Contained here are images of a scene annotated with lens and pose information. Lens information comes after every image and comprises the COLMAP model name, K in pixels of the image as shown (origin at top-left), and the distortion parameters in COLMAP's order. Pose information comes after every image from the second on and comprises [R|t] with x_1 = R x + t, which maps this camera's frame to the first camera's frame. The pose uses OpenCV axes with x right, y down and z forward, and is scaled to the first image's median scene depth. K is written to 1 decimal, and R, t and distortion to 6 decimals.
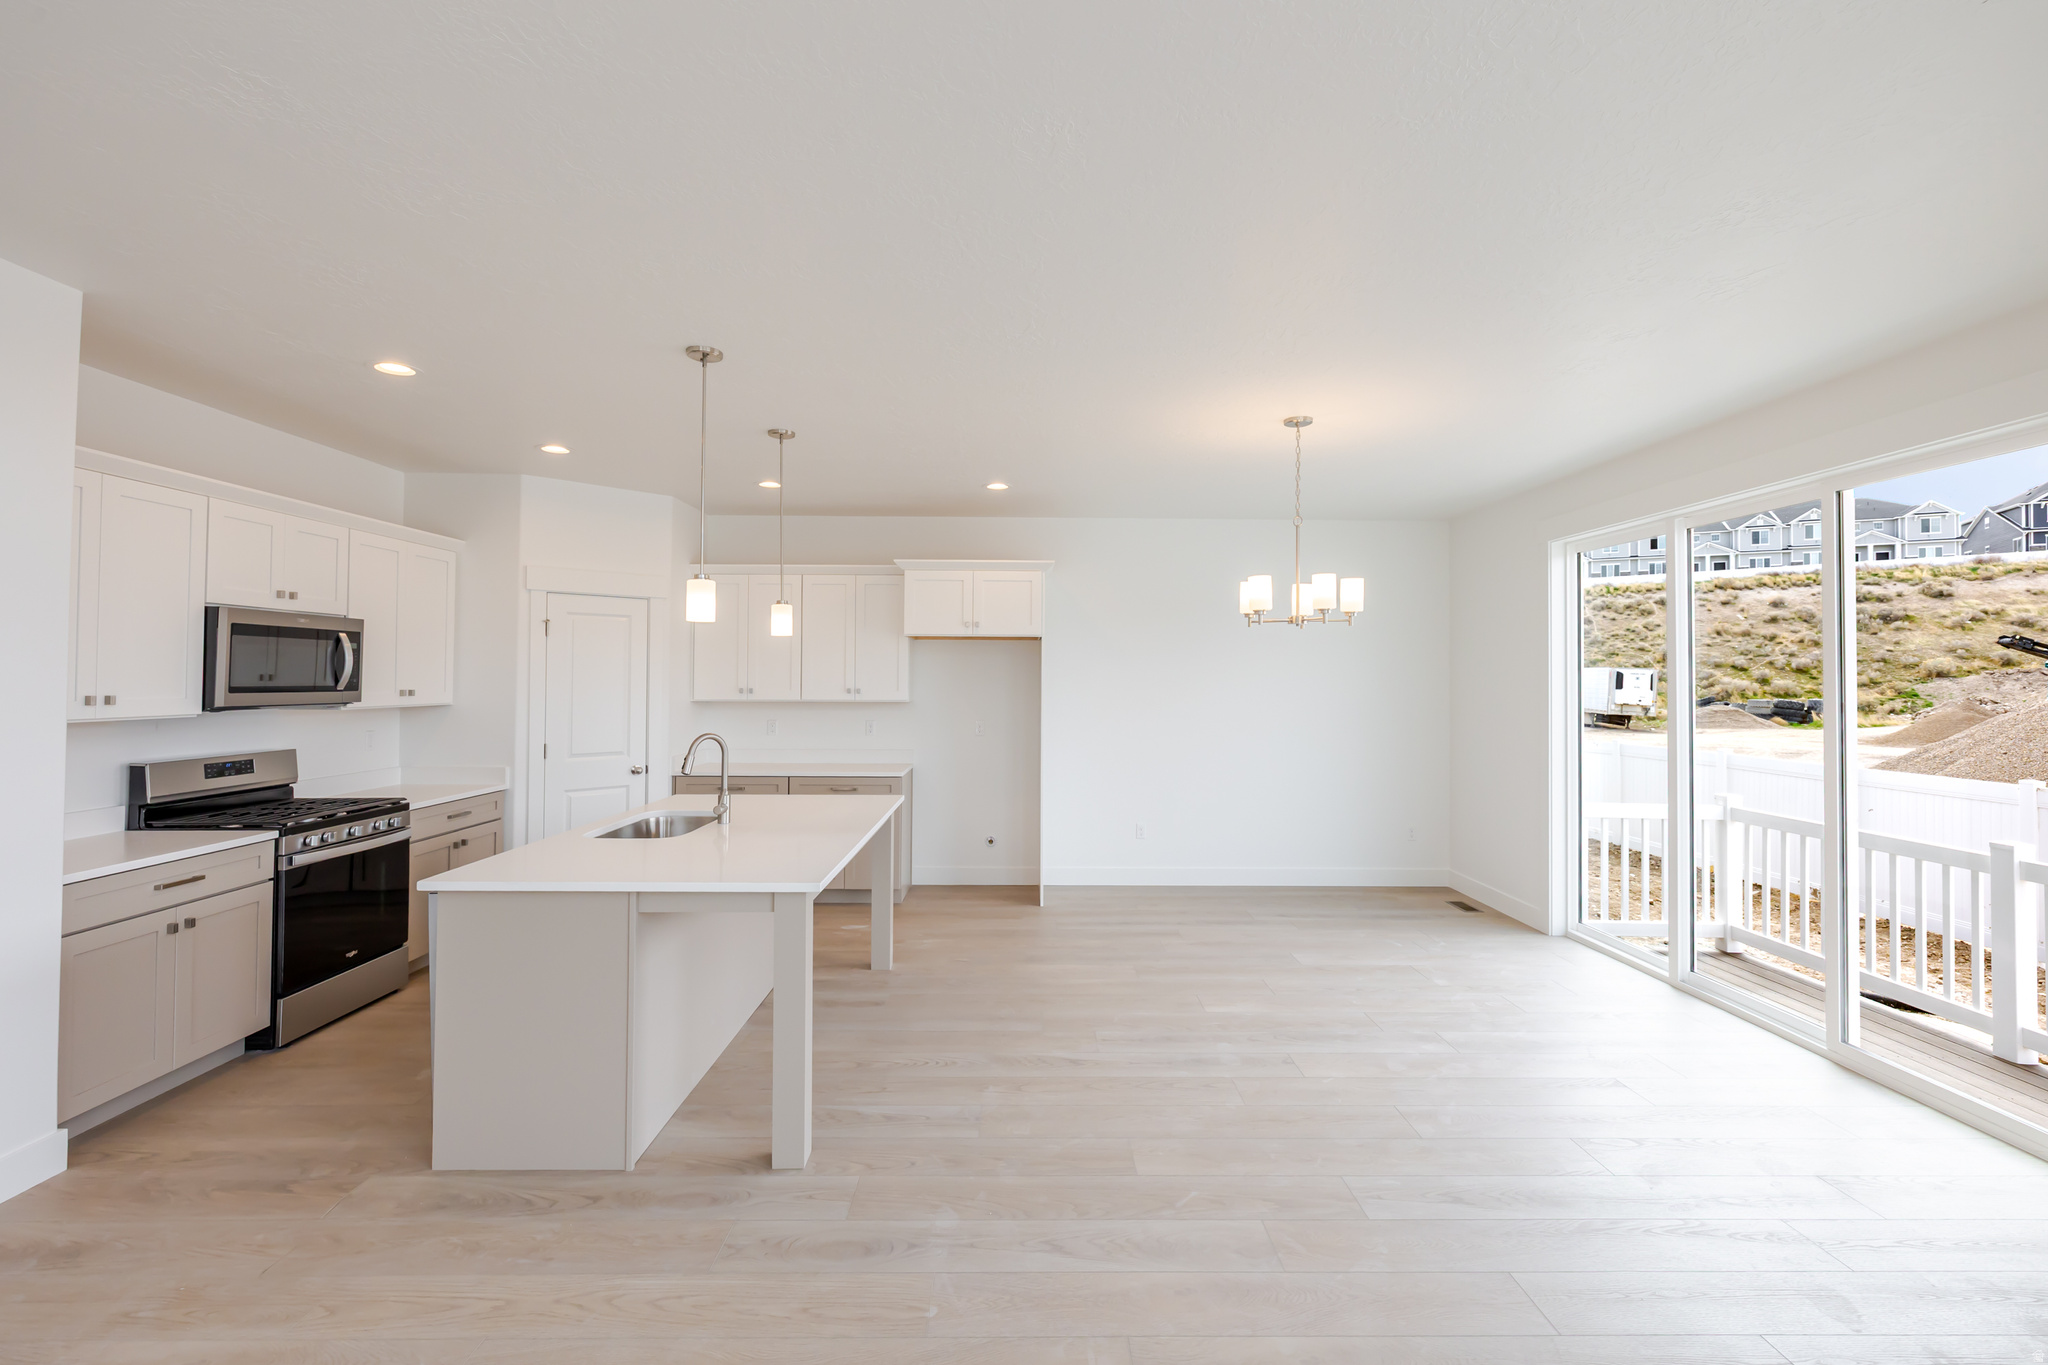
lens RADIAL K [[884.8, 0, 1029.2], [0, 884.8, 656.3], [0, 0, 1]] dist [0.003213, -0.000132]
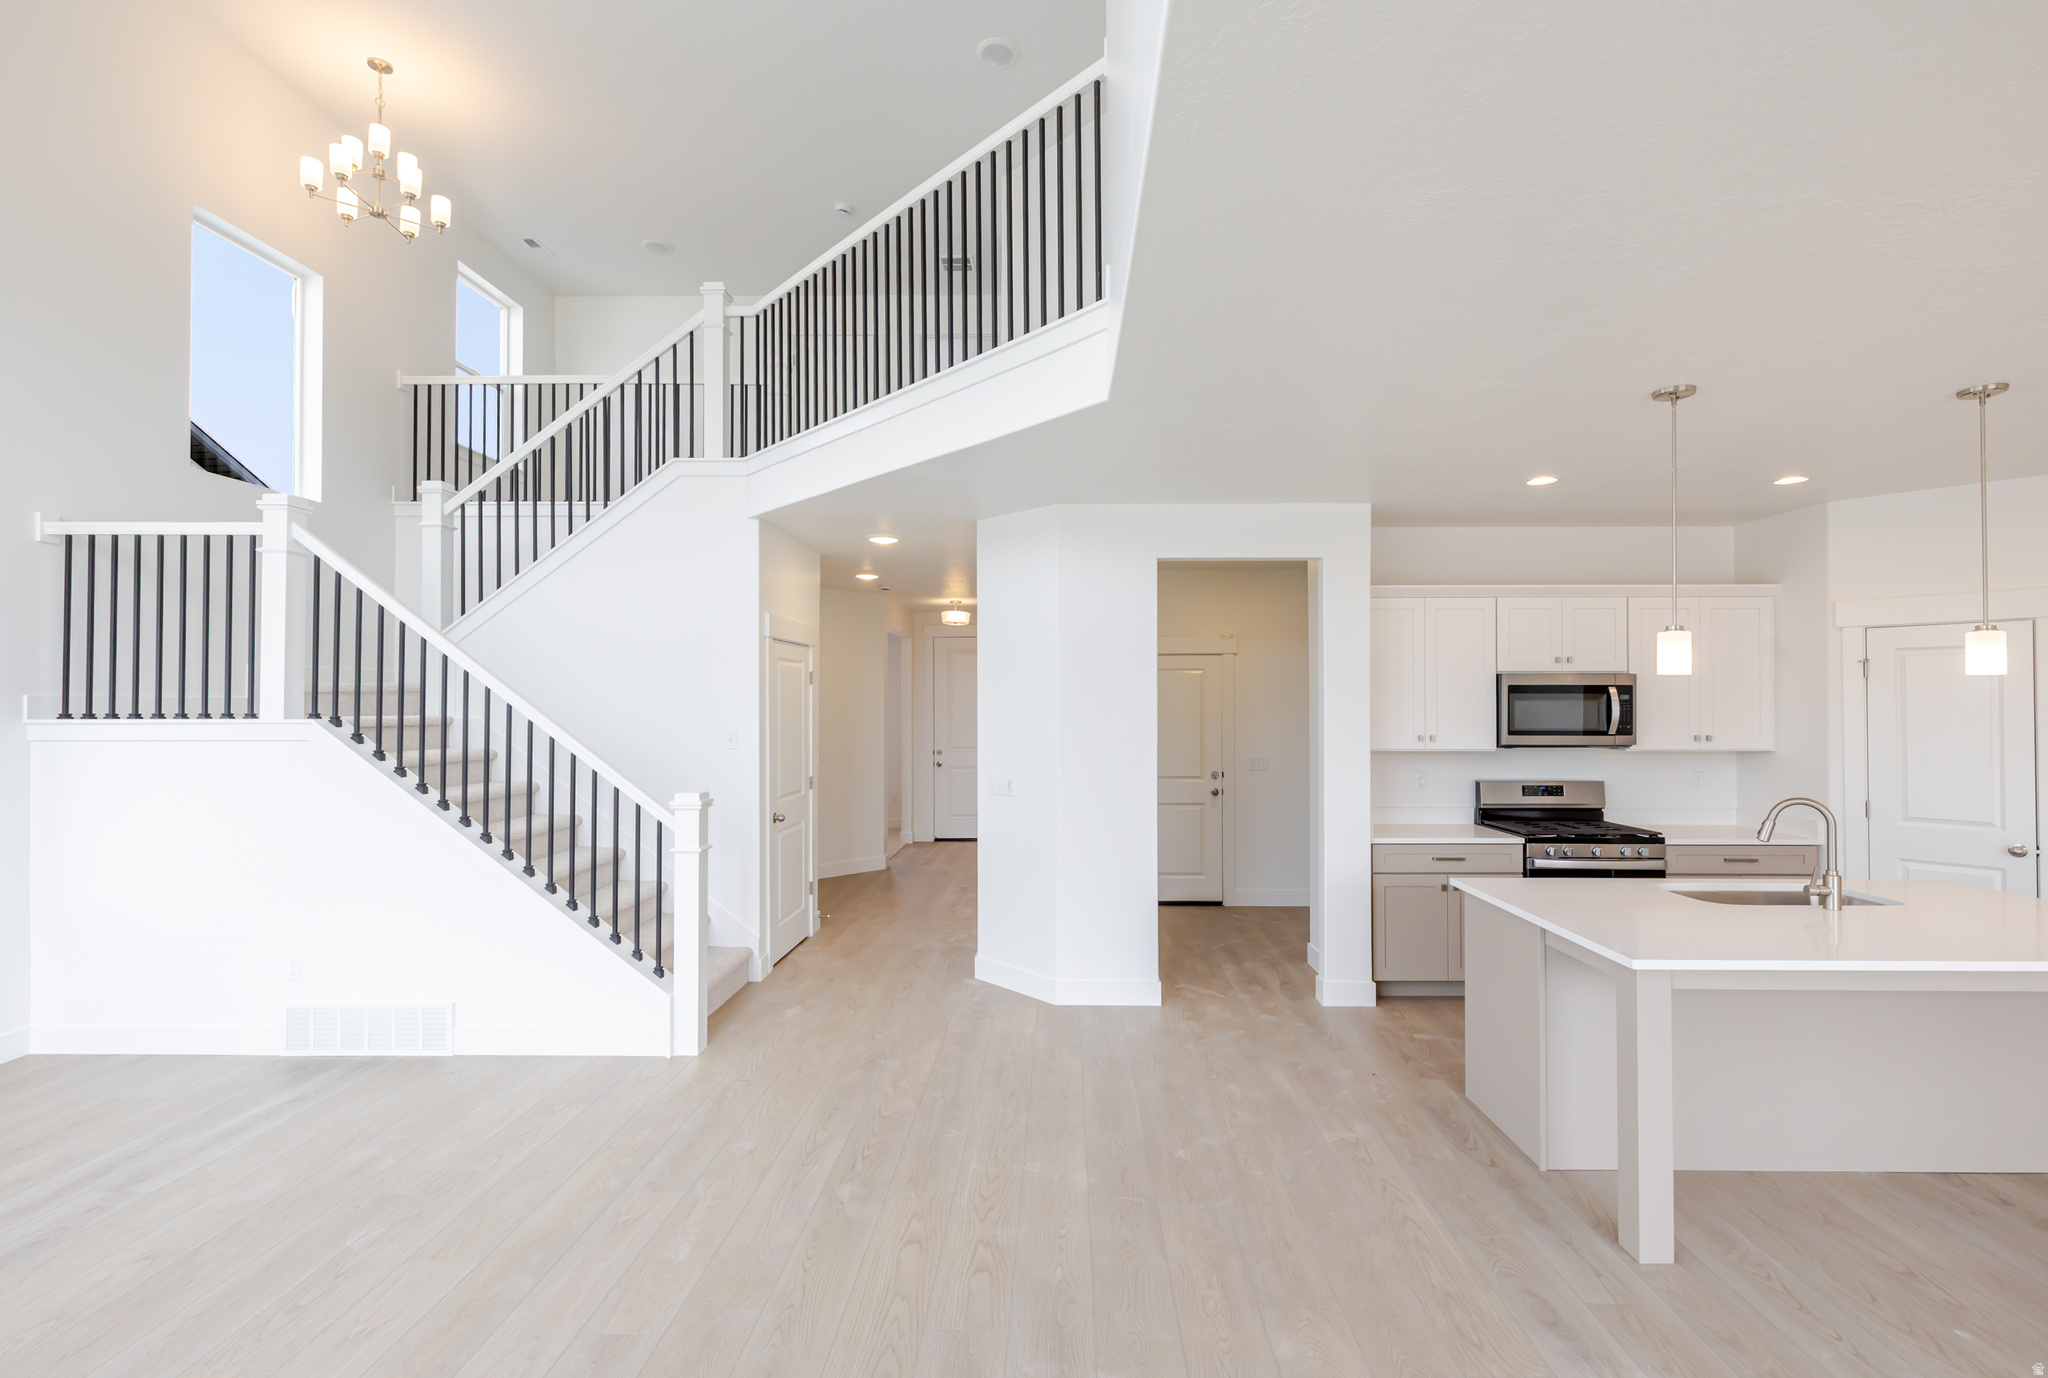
lens RADIAL K [[912.8, 0, 1049.4], [0, 912.8, 699.2], [0, 0, 1]] dist [-0.000085, 0.000165]
pose [[-0.027824, -0.012722, -0.999532, 0.363151], [0.023729, 0.999629, -0.013384, -0.008586], [0.999331, -0.024090, -0.027512, 0.208625]]
